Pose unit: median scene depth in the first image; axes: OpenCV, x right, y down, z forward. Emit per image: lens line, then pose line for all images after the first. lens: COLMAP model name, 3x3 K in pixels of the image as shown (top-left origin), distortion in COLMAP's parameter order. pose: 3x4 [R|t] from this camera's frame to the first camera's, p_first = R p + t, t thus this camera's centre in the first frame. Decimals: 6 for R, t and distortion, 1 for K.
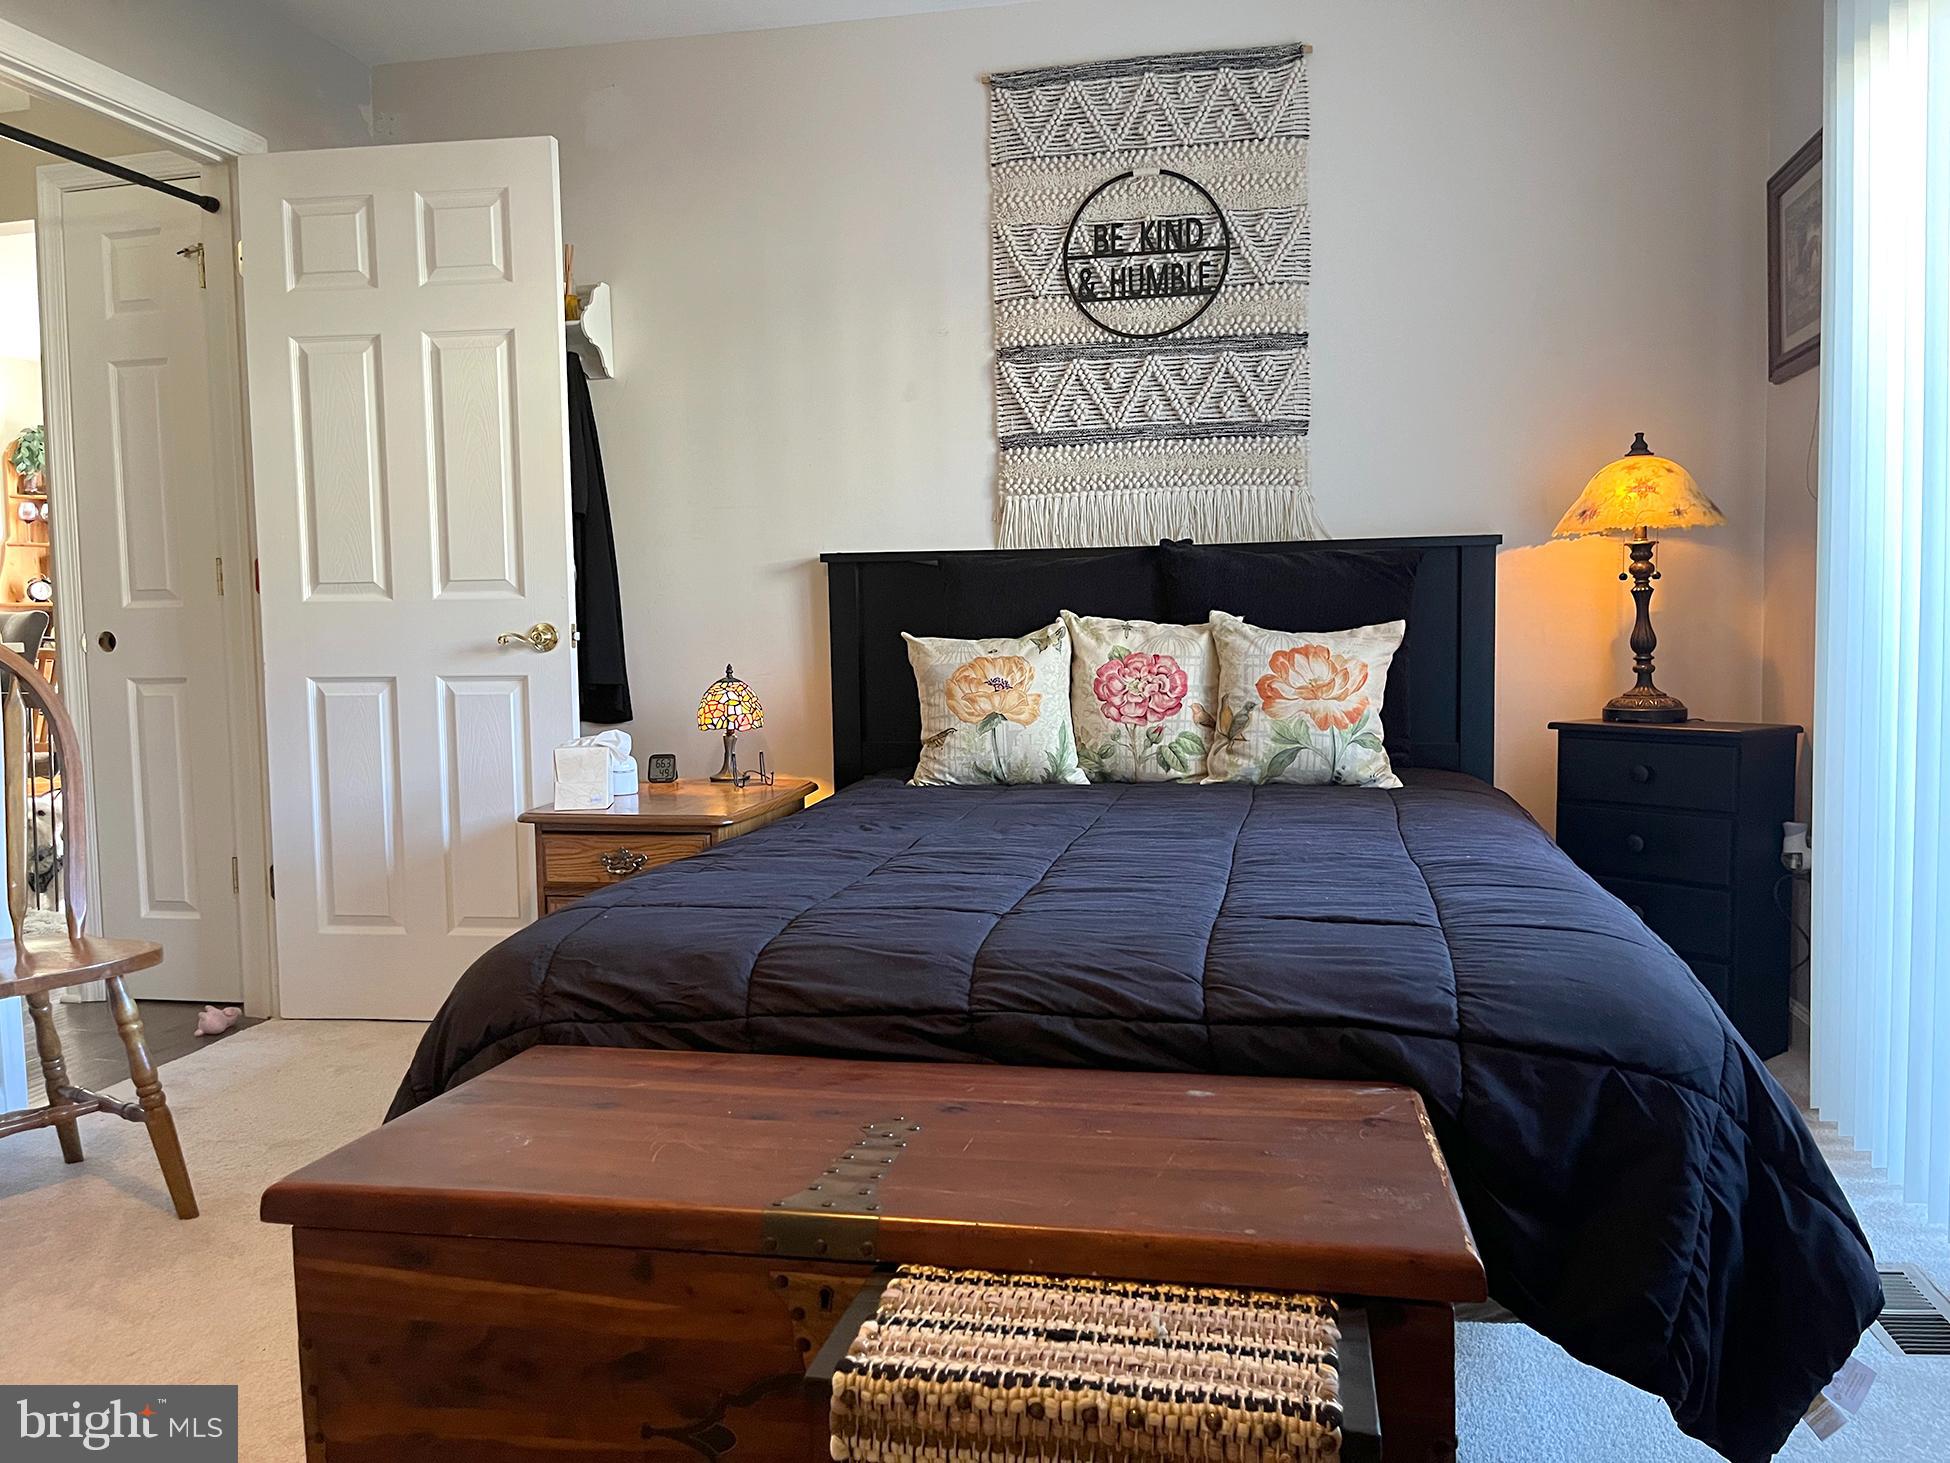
lens RADIAL K [[1472.8, 0, 970.7], [0, 1472.8, 720.8], [0, 0, 1]] dist [0.075079, -0.100641]
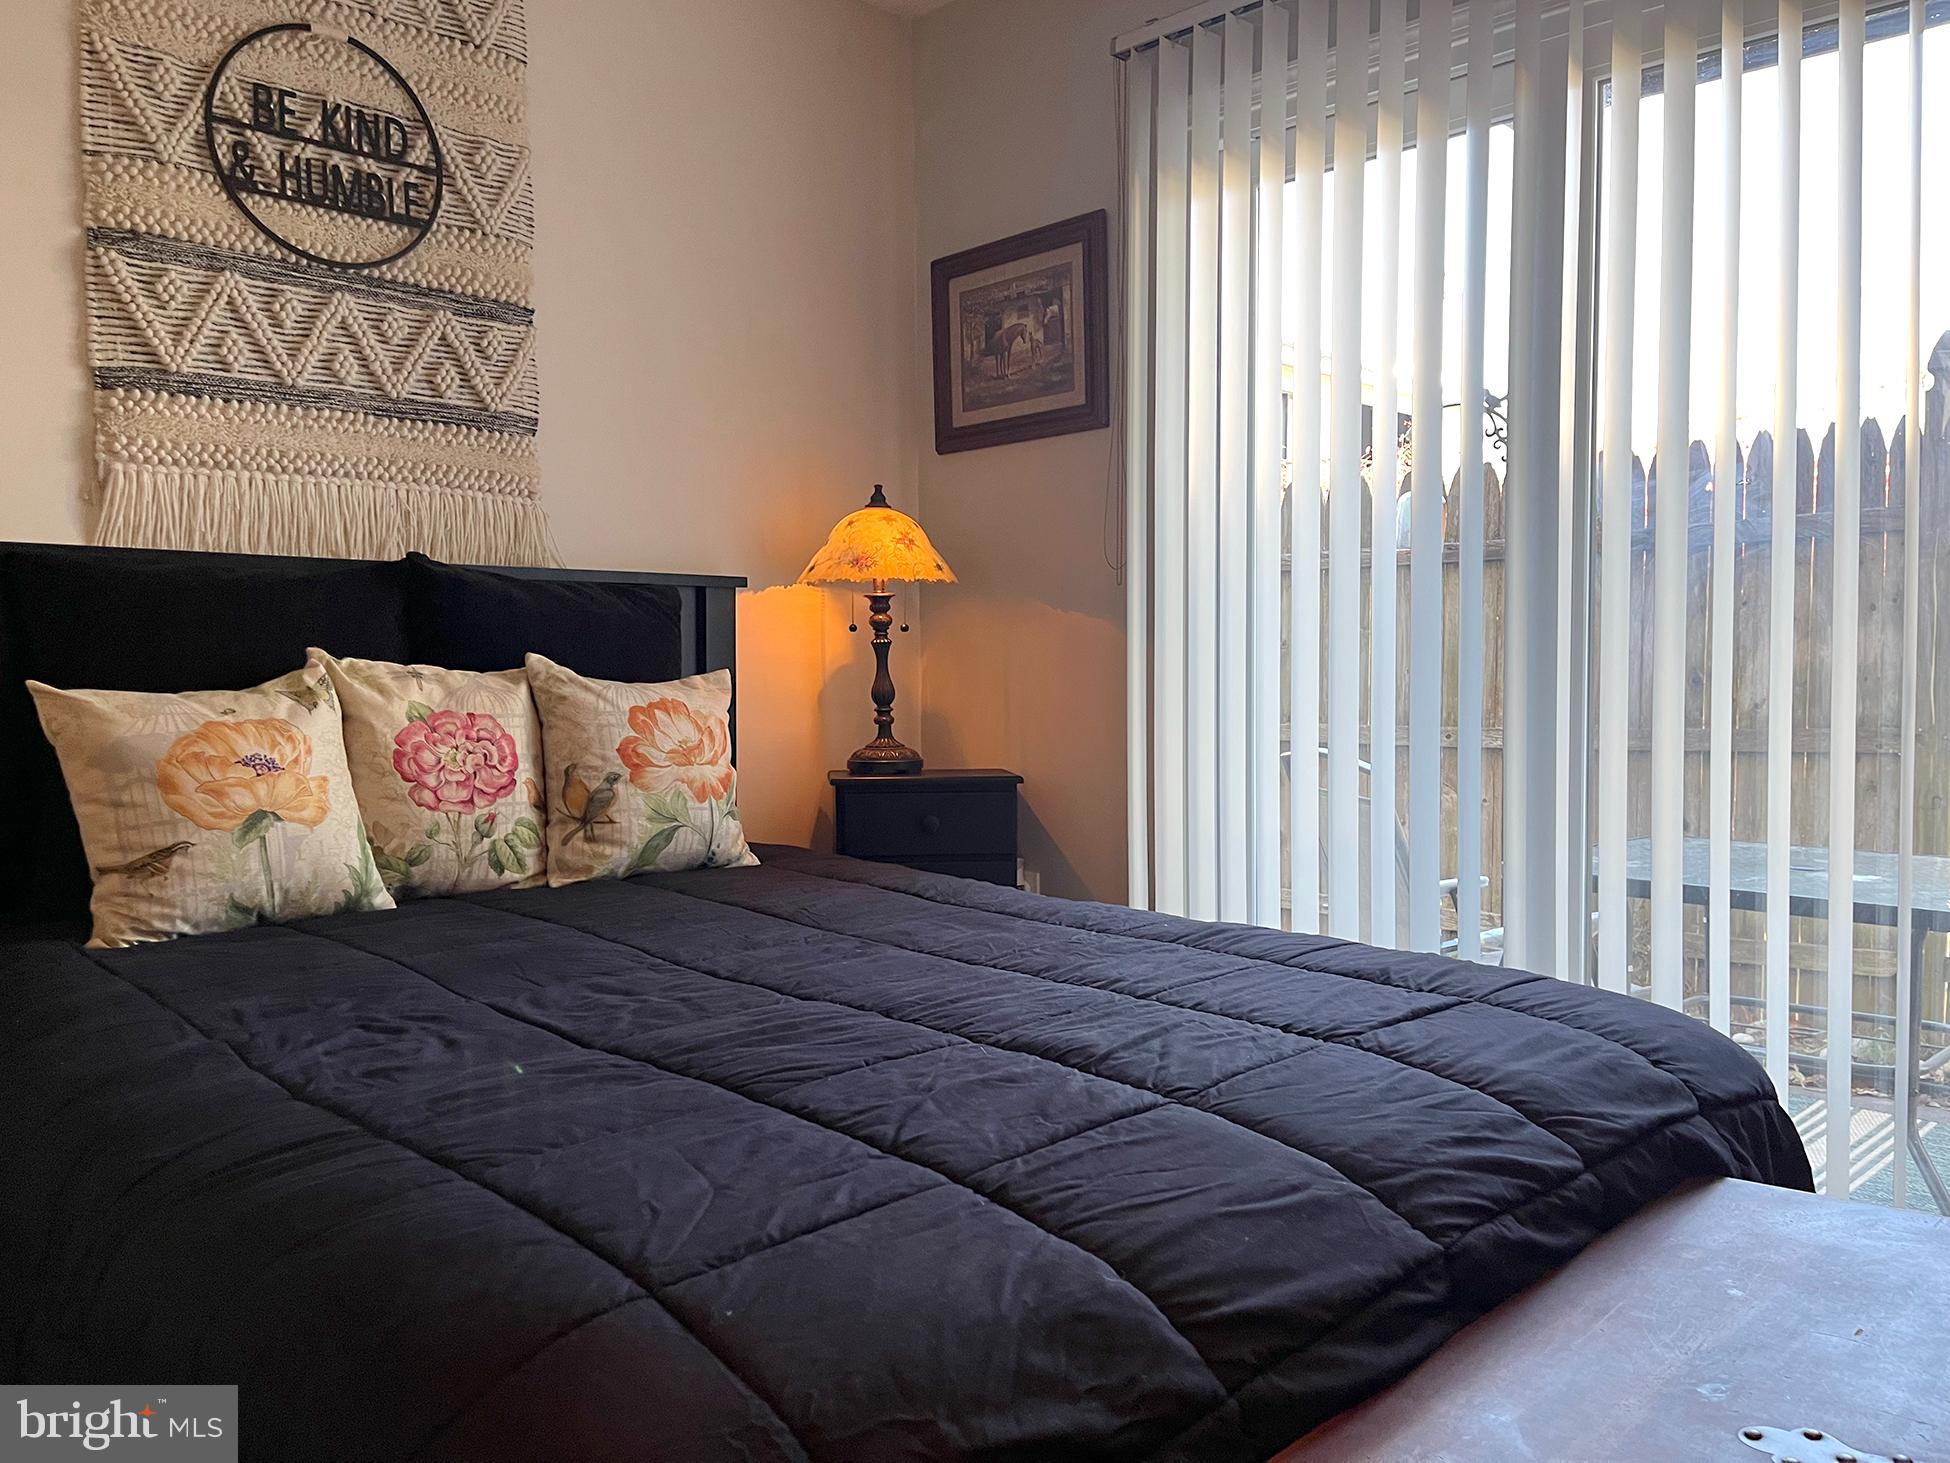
lens RADIAL K [[1472.8, 0, 970.7], [0, 1472.8, 720.8], [0, 0, 1]] dist [0.075079, -0.100641]
pose [[0.556536, -0.019595, 0.830593, -0.312254], [0.049328, 0.998738, -0.009489, -0.020767], [-0.829358, 0.046252, 0.556800, 0.369118]]
